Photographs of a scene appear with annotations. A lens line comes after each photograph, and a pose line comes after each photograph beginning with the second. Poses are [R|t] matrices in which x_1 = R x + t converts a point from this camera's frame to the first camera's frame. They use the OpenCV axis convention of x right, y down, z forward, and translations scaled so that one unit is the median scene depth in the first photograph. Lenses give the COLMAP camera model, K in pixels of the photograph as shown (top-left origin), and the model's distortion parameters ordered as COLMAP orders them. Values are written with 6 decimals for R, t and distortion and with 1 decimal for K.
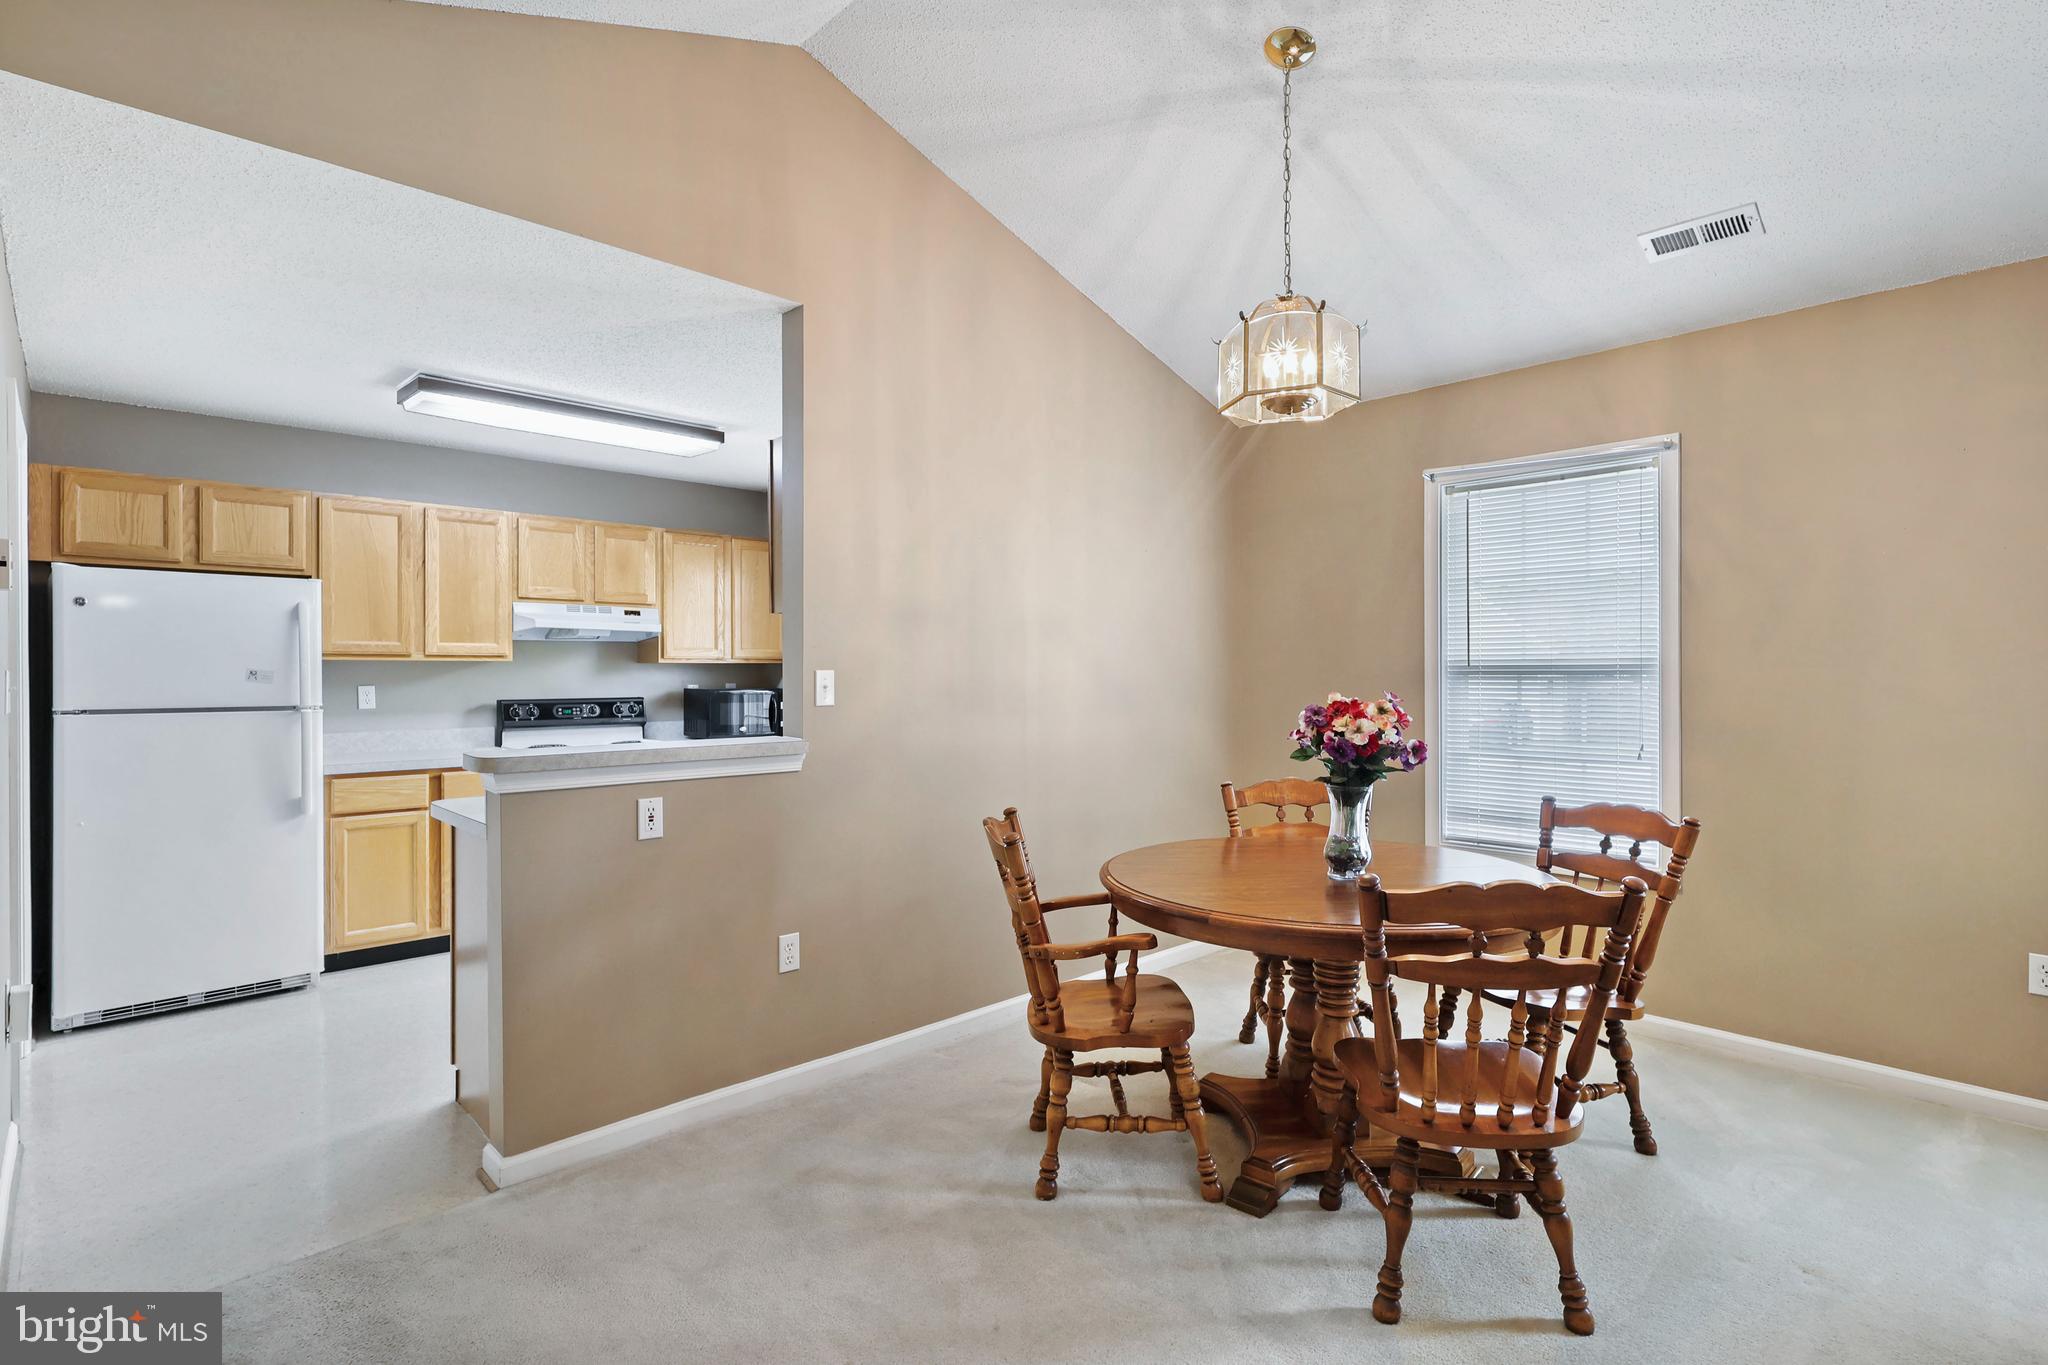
lens RADIAL K [[991.6, 0, 1024.0], [0, 991.6, 682.5], [0, 0, 1]] dist [-0.000168, 0.000042]
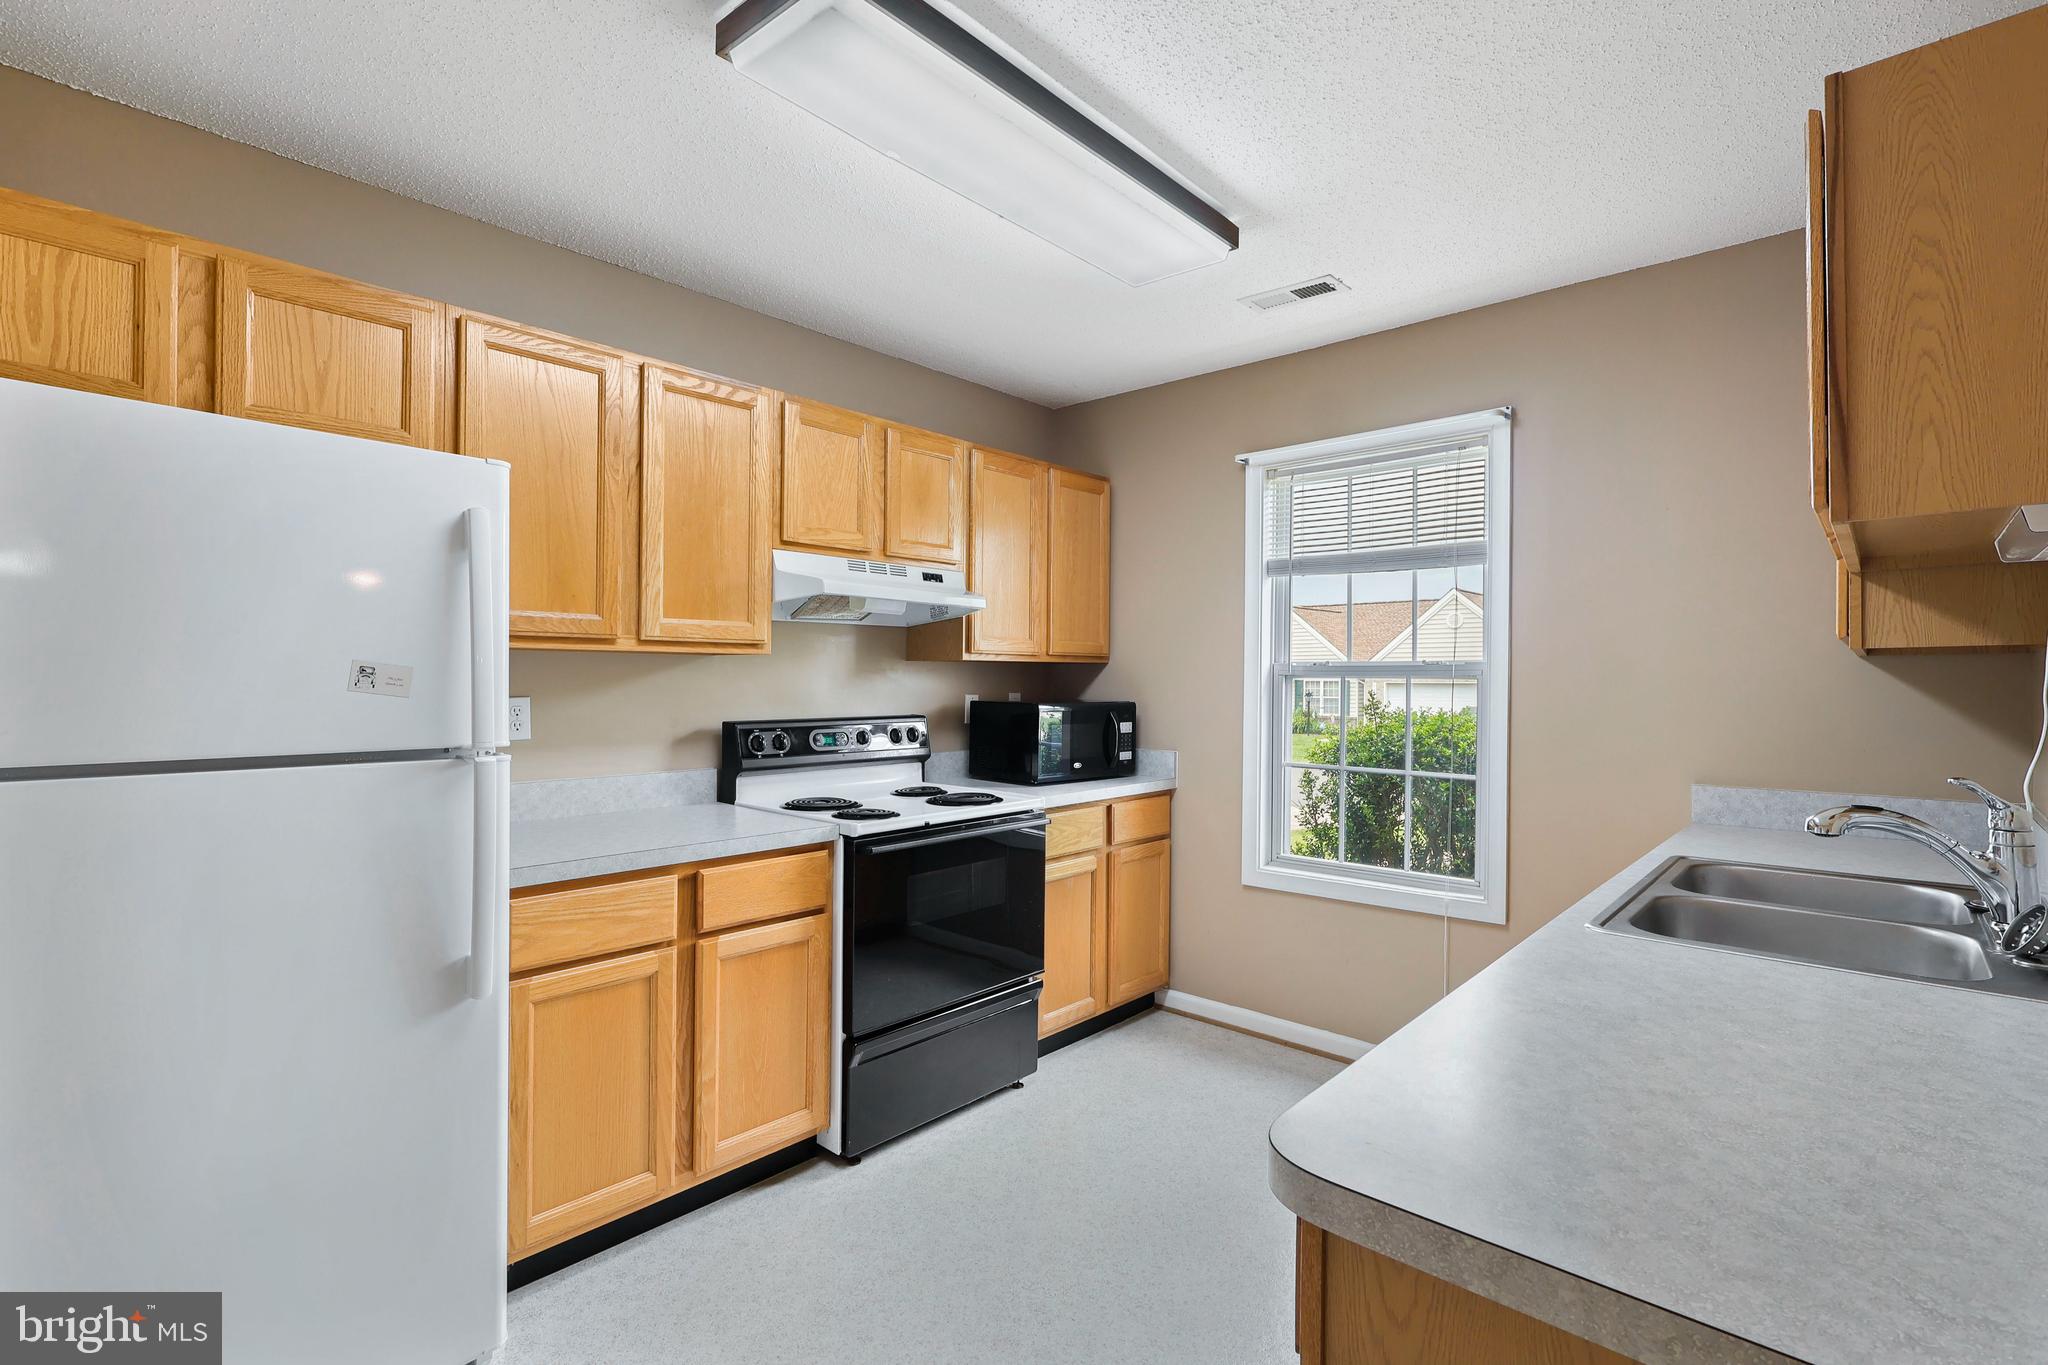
lens RADIAL K [[947.4, 0, 1030.6], [0, 947.4, 677.3], [0, 0, 1]] dist [0.000001, -0.000452]
pose [[0.997089, 0.000746, 0.076241, -0.422499], [0.000166, 0.999929, -0.011952, -0.001775], [-0.076244, 0.011930, 0.997018, 0.464736]]
